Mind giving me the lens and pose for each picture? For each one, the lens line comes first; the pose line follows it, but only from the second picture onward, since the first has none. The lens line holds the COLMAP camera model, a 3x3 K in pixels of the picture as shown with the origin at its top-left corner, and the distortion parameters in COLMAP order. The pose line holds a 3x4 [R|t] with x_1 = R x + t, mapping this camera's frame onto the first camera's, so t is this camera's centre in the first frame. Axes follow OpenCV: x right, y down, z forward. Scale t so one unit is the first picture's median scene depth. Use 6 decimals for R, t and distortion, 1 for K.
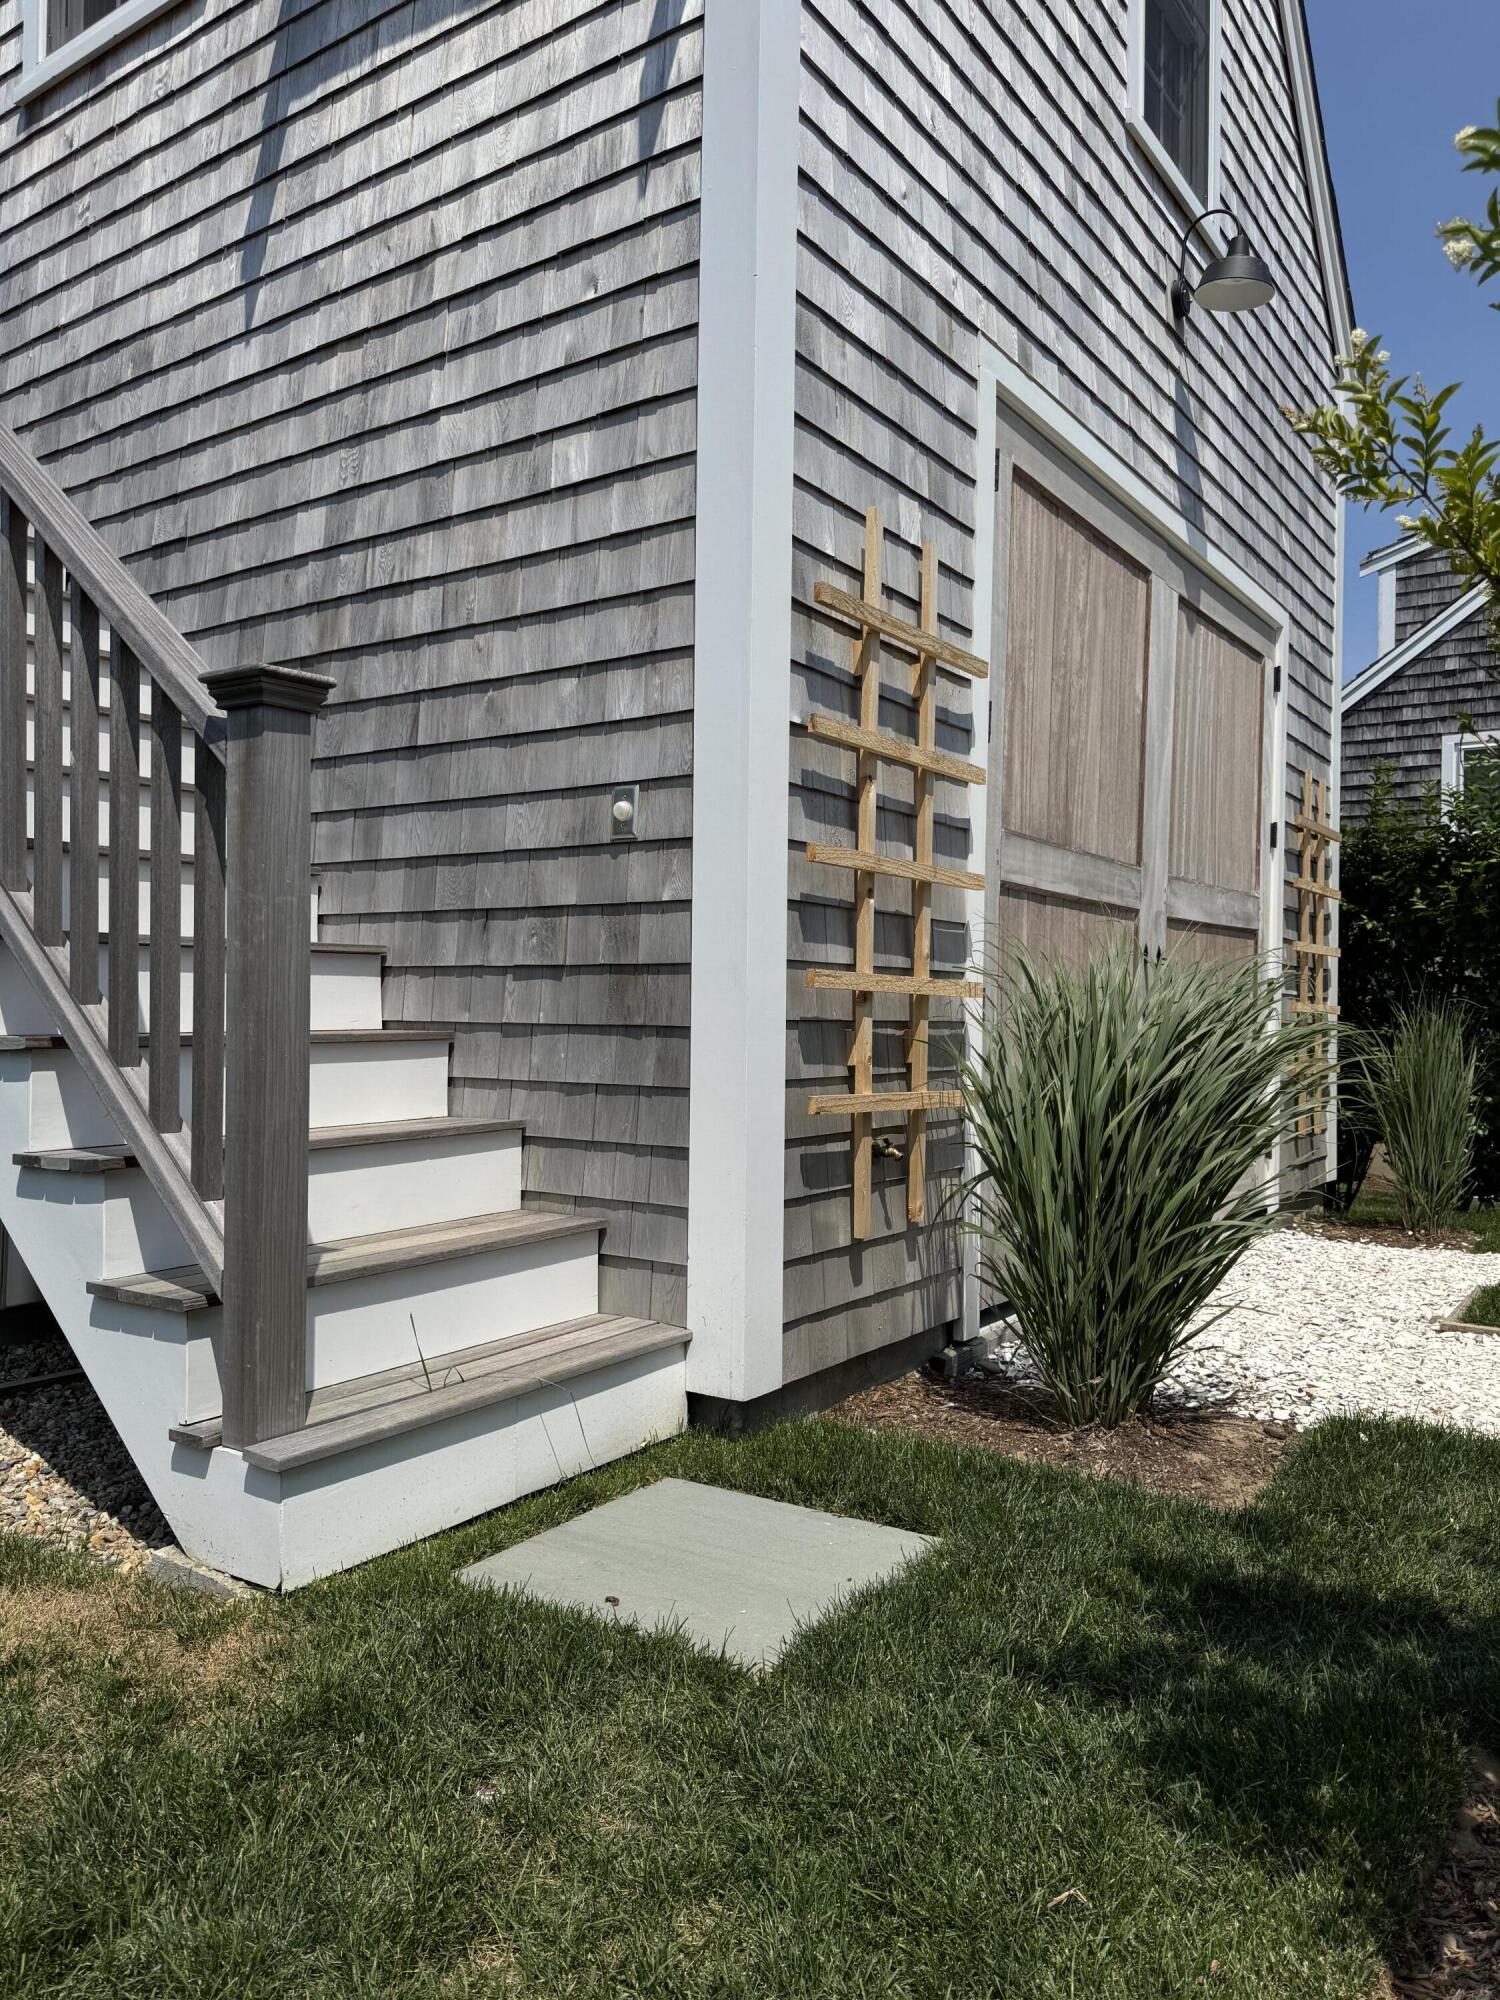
lens RADIAL K [[1386.9, 0, 750.0], [0, 1386.9, 1000.0], [0, 0, 1]] dist [0.001987, -0.002728]
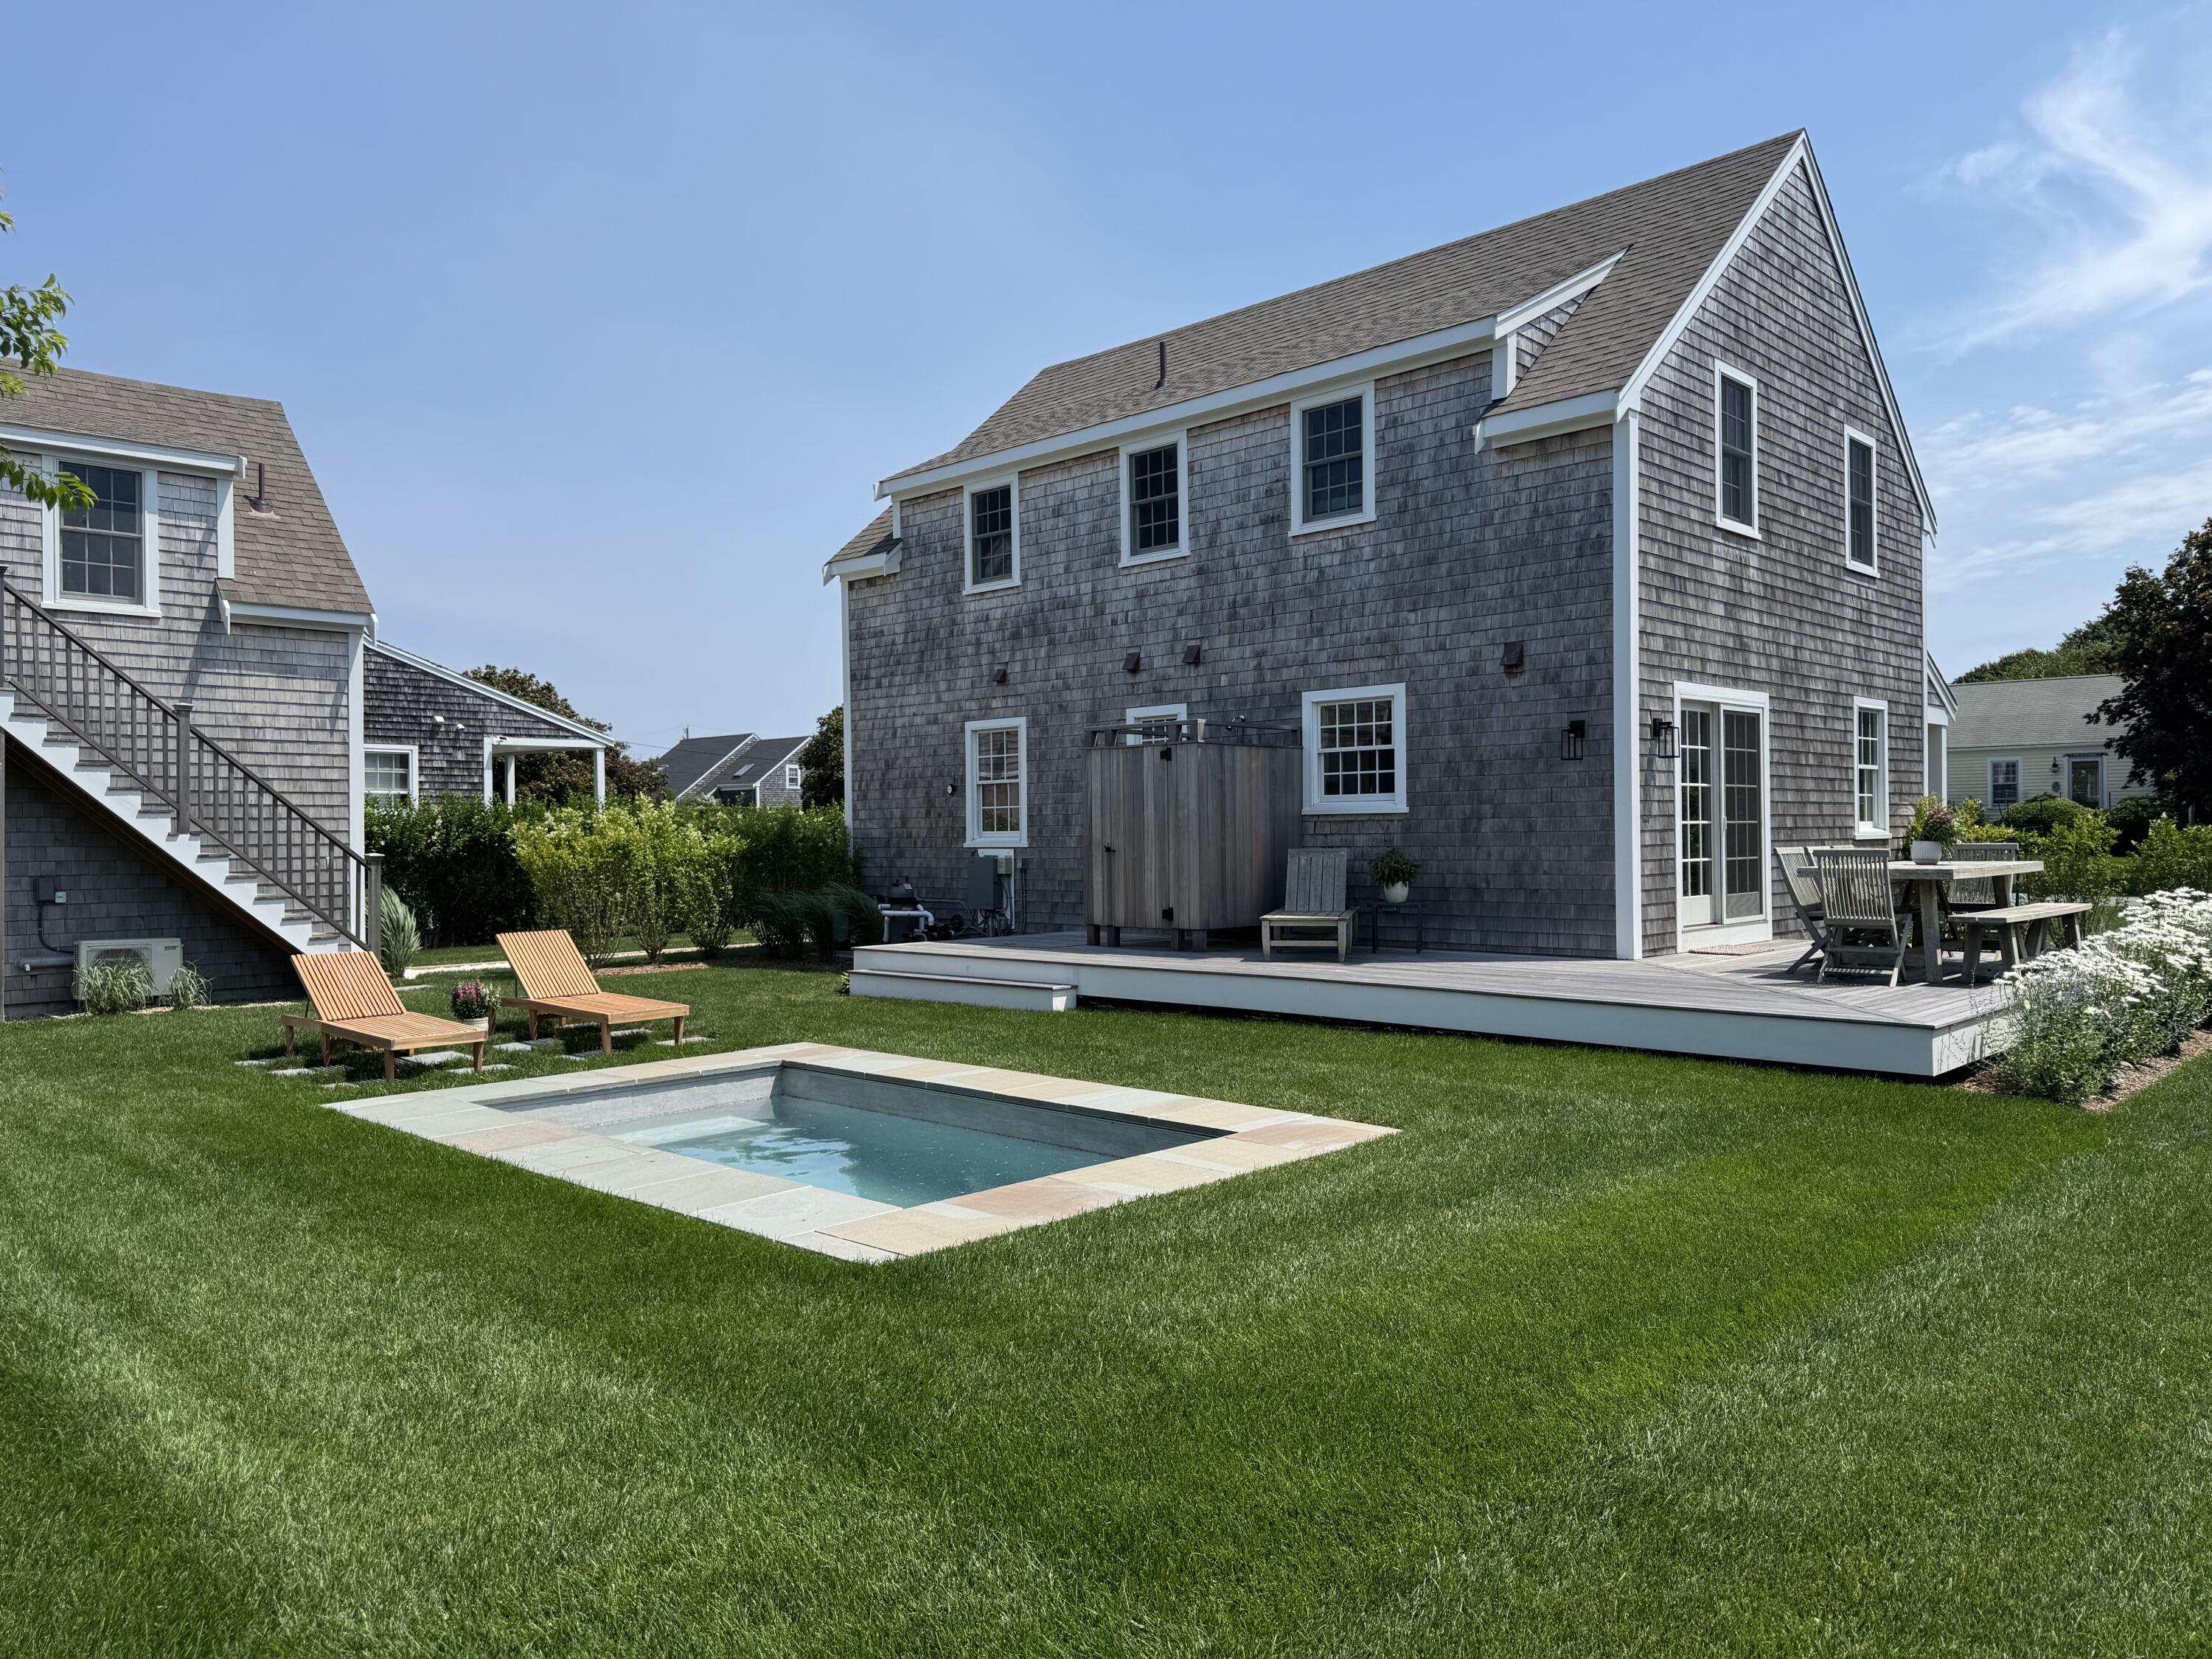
lens RADIAL K [[1534.0, 0, 1106.0], [0, 1534.0, 829.5], [0, 0, 1]] dist [0.001987, -0.002728]
pose [[0.162039, -0.016249, 0.986651, -4.447828], [0.011767, 0.999825, 0.014534, -0.269268], [-0.986714, 0.009255, 0.162202, -2.288995]]
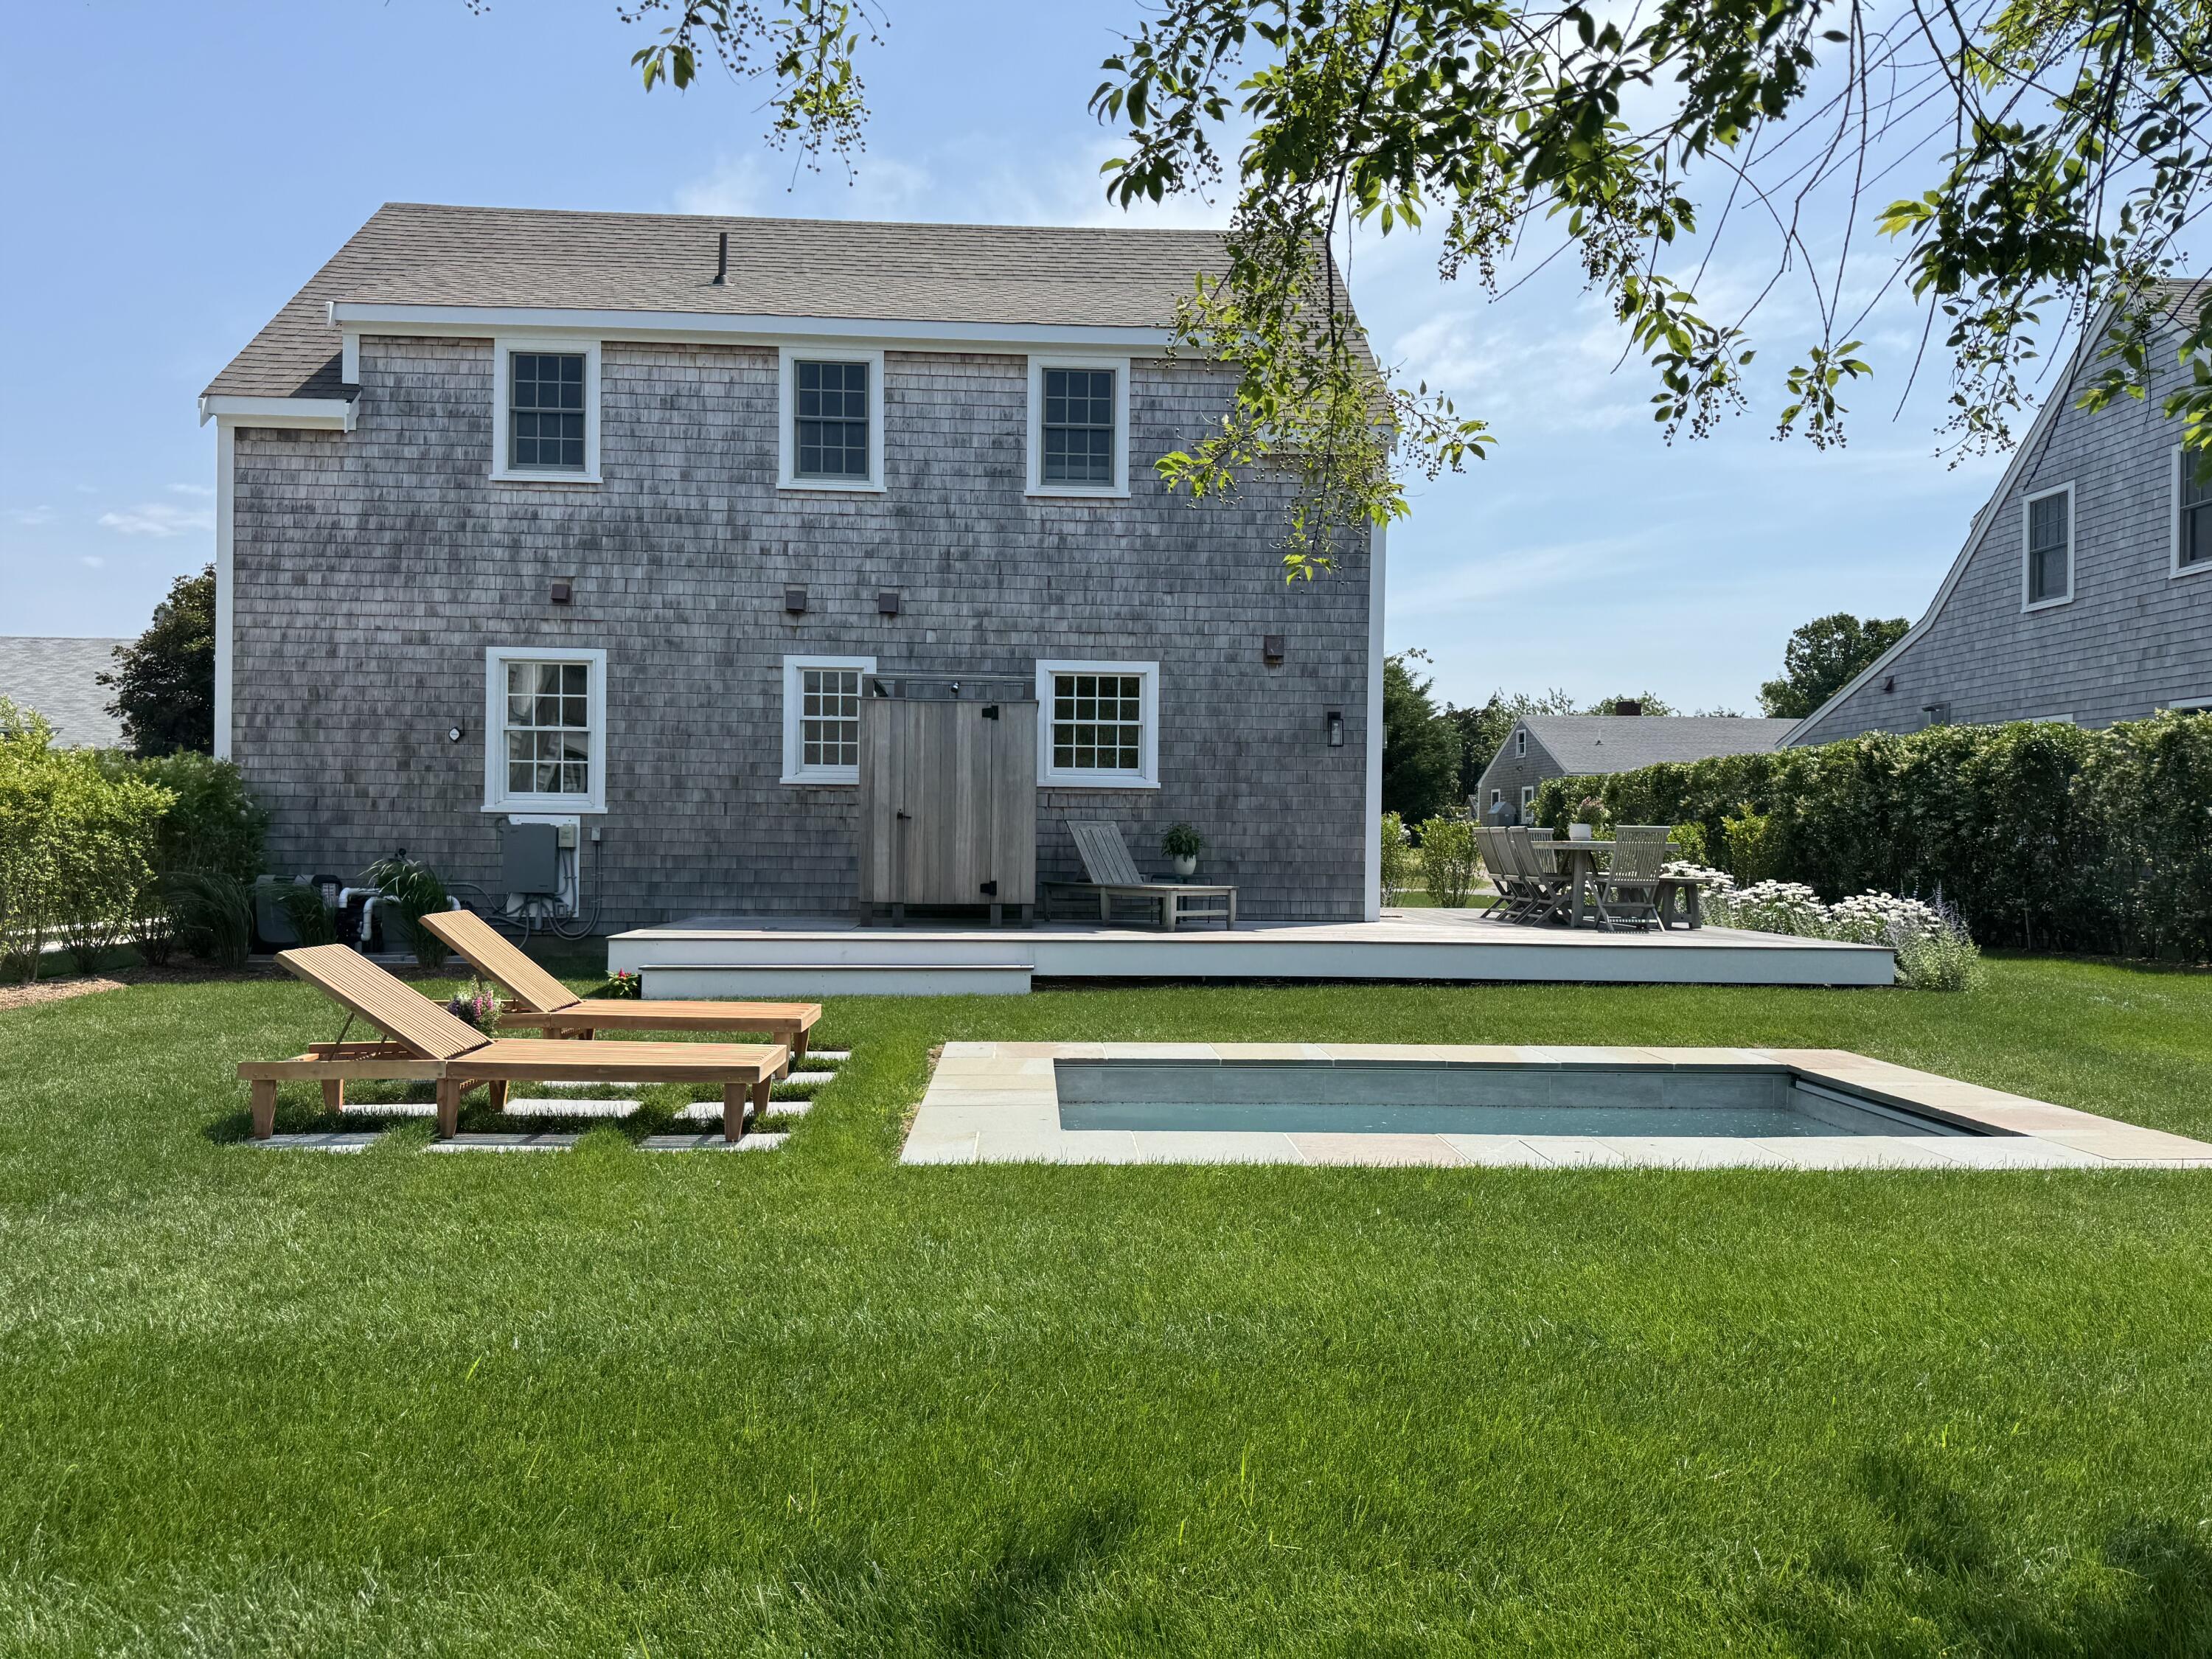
lens RADIAL K [[1537.0, 0, 1106.0], [0, 1537.0, 829.5], [0, 0, 1]] dist [0.096495, -0.293410]
pose [[-0.631020, -0.020266, 0.775502, -3.455153], [-0.024032, 0.999690, 0.006571, -0.154488], [-0.775394, -0.014491, -0.631311, 0.395346]]
